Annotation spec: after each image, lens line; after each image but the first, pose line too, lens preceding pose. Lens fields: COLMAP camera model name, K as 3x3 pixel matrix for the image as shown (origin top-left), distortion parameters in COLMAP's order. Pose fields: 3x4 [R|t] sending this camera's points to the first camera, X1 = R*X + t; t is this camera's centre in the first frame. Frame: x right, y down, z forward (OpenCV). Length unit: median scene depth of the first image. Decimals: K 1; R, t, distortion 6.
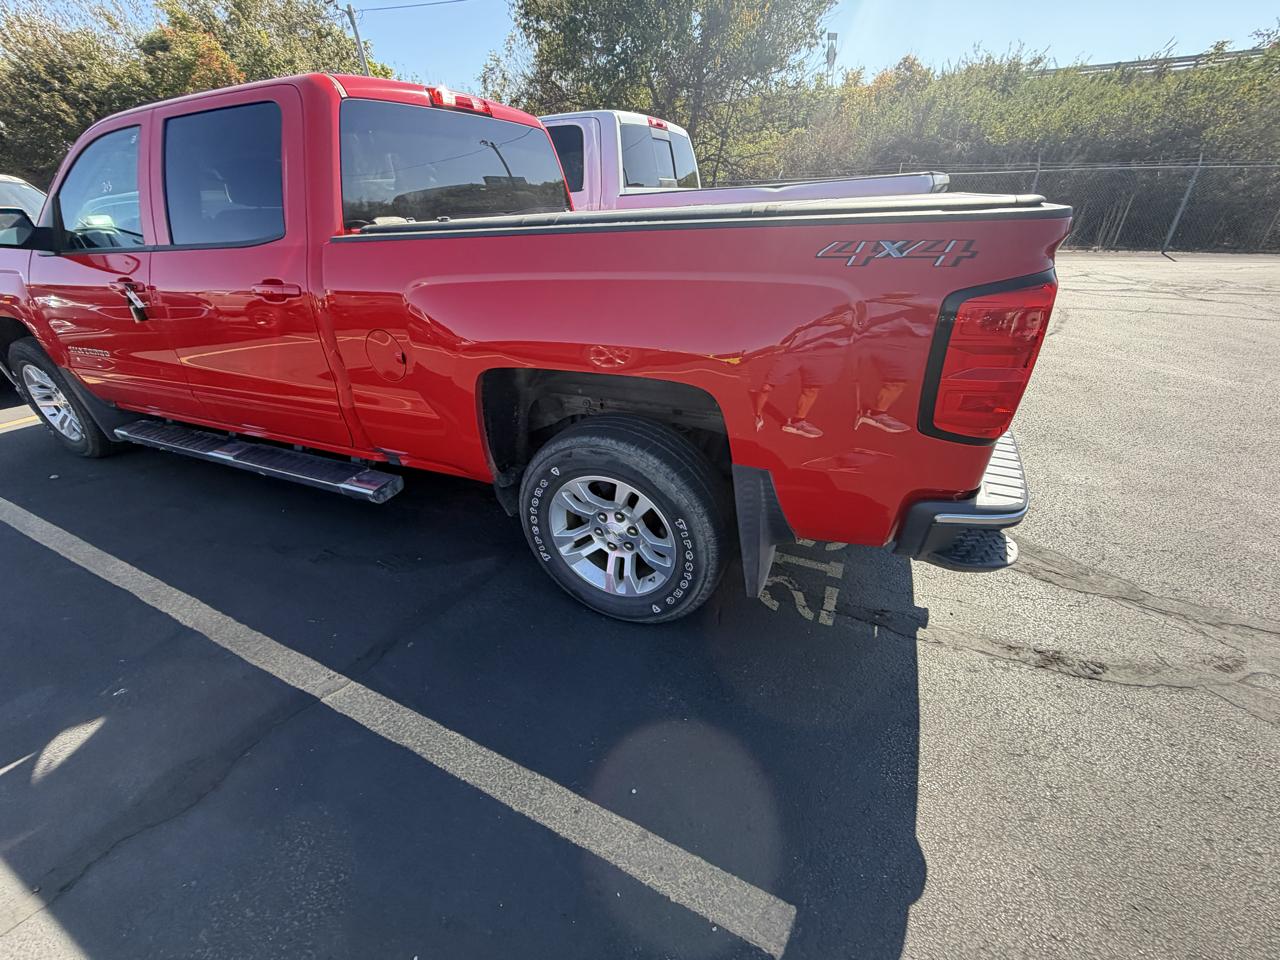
lens RADIAL K [[504.3, 0, 636.4], [0, 504.3, 473.9], [0, 0, 1]] dist [-0.000594, 0.000236]
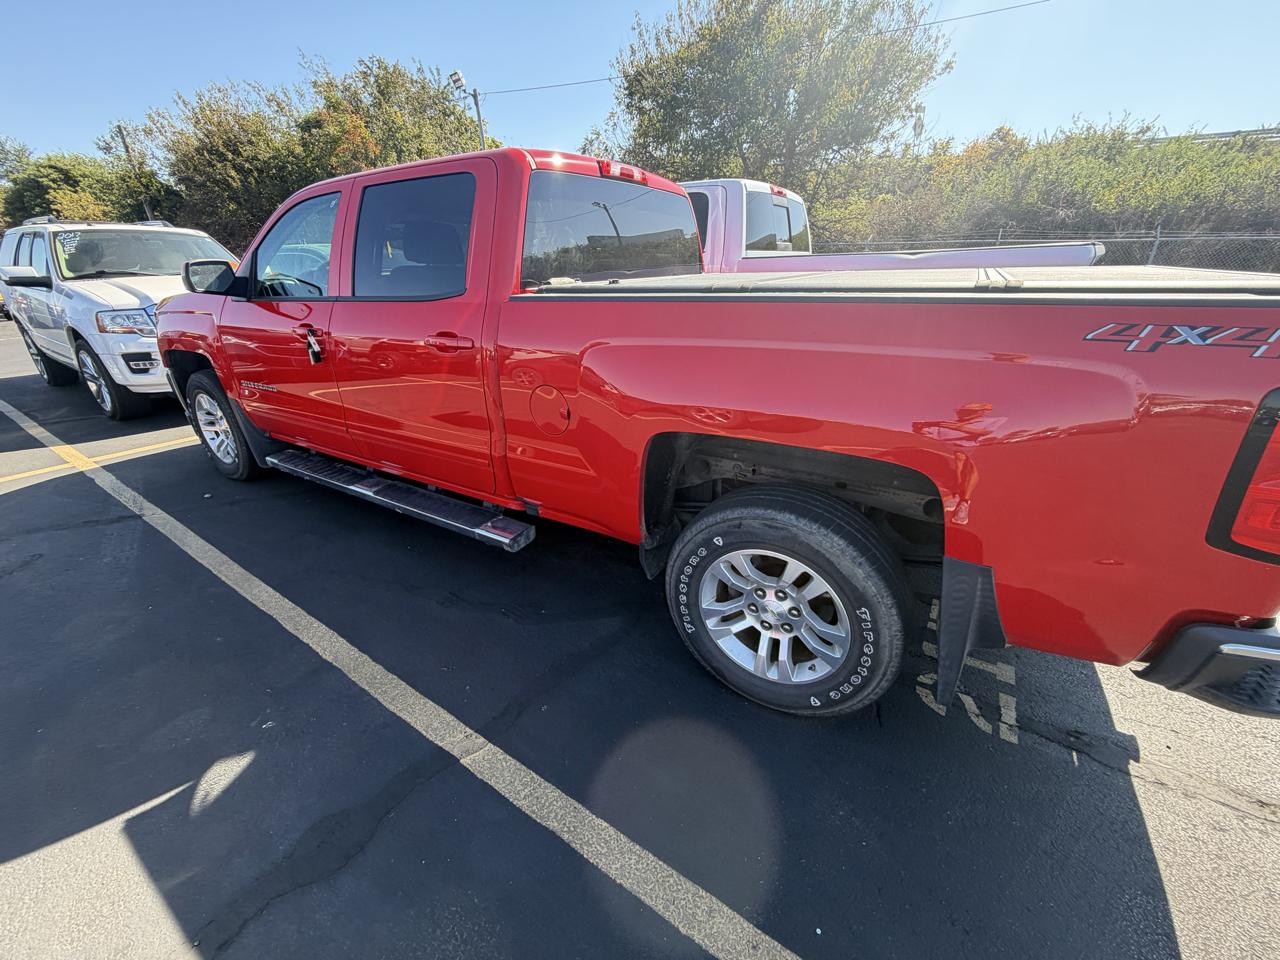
lens RADIAL K [[504.3, 0, 637.6], [0, 504.3, 474.9], [0, 0, 1]] dist [-0.000594, 0.000236]
pose [[0.991073, 0.069167, -0.113974, -0.170942], [-0.079267, 0.993084, -0.086604, -0.027524], [0.107195, 0.094865, 0.989702, 0.027950]]
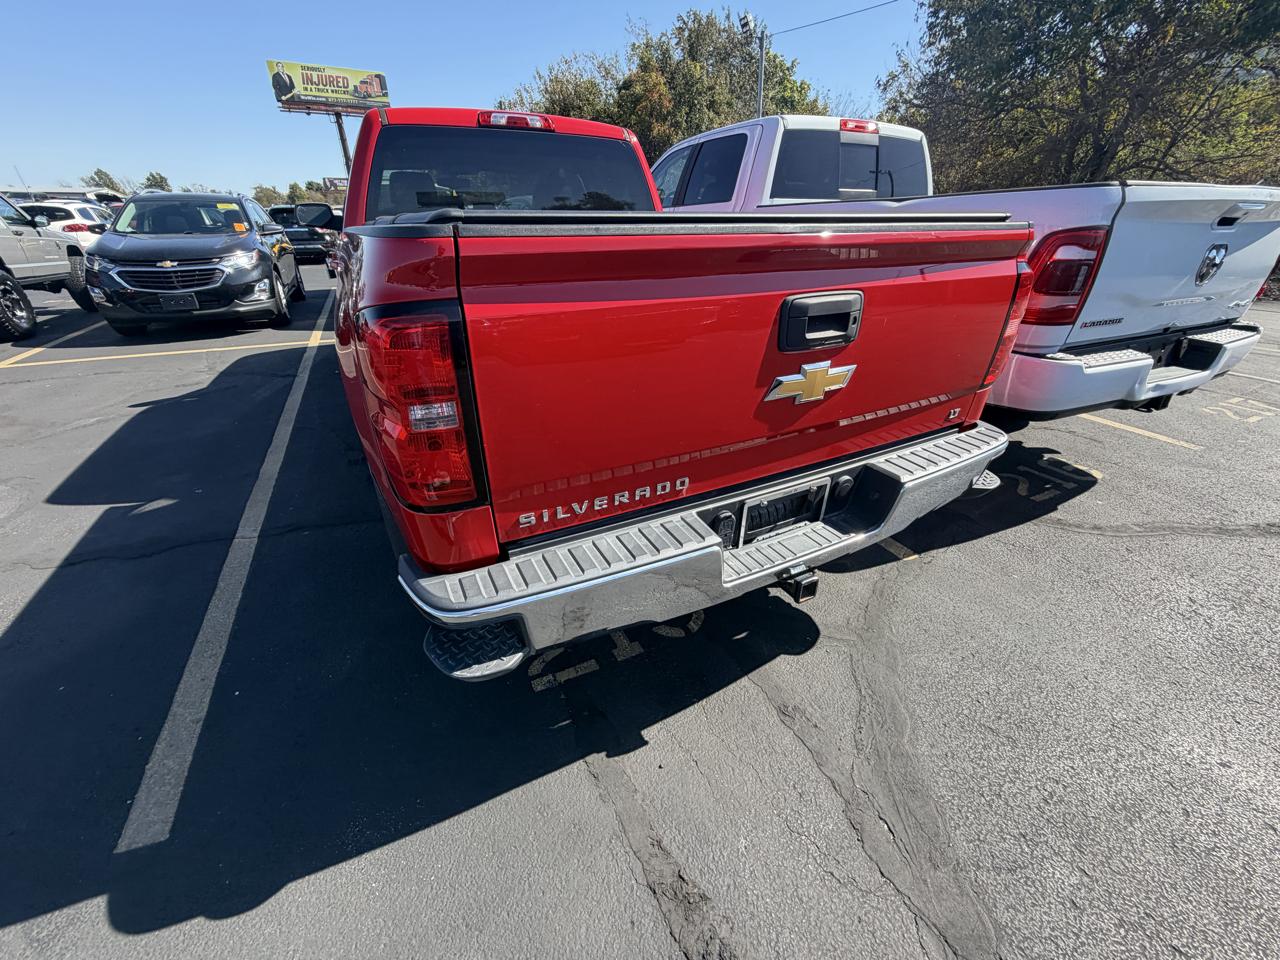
lens RADIAL K [[504.3, 0, 640.8], [0, 504.3, 475.3], [0, 0, 1]] dist [-0.000594, 0.000236]
pose [[0.790535, 0.308480, -0.529051, 0.793410], [-0.315694, 0.945517, 0.079587, -0.166646], [0.524777, 0.104102, 0.844850, 0.282003]]
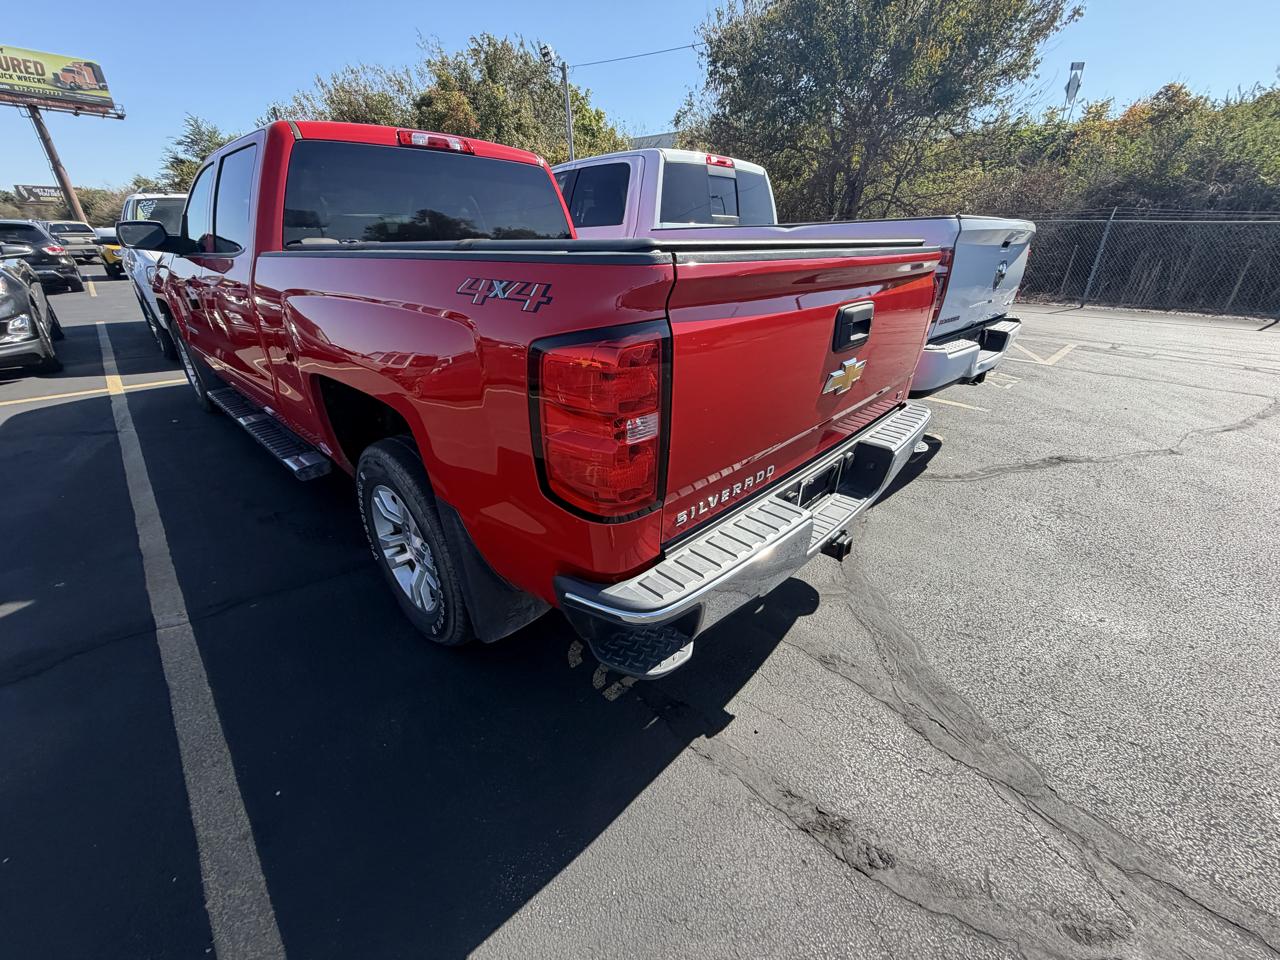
lens RADIAL K [[504.3, 0, 634.3], [0, 504.3, 475.2], [0, 0, 1]] dist [-0.000594, 0.000236]
pose [[0.943719, 0.173969, -0.281298, 0.547912], [-0.188430, 0.981769, -0.024982, -0.071232], [0.271824, 0.076581, 0.959295, 0.110997]]
